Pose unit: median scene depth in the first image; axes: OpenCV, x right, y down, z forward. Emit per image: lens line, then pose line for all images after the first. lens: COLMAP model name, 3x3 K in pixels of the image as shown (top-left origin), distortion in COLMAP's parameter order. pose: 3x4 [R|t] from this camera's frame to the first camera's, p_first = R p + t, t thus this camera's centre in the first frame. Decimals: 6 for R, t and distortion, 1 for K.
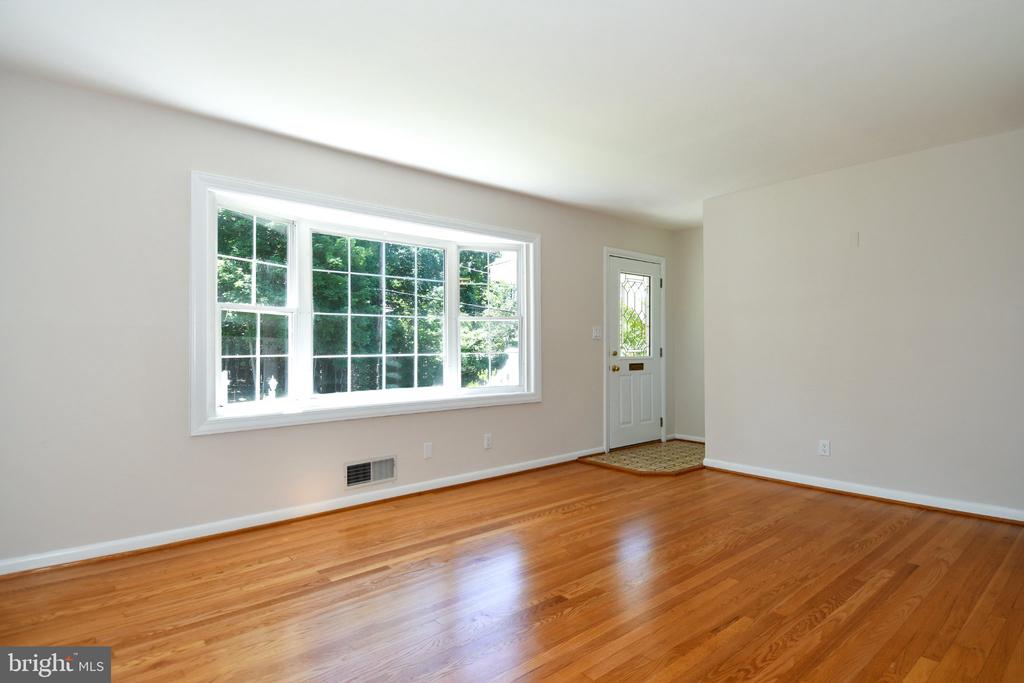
lens RADIAL K [[549.1, 0, 535.3], [0, 549.1, 334.5], [0, 0, 1]] dist [0.046786, -0.055849]
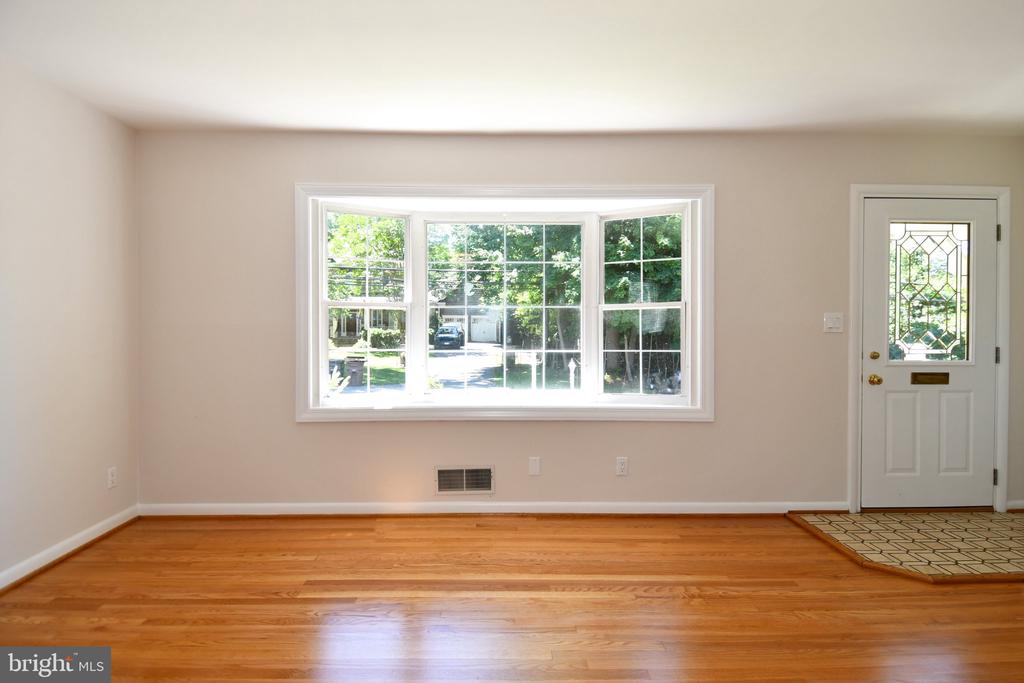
lens RADIAL K [[549.8, 0, 496.9], [0, 549.8, 331.3], [0, 0, 1]] dist [0.053530, -0.054280]
pose [[0.748491, 0.000630, -0.663145, 0.343169], [0.011068, 0.999848, 0.013442, -0.008175], [0.663053, -0.017401, 0.748370, 0.357591]]
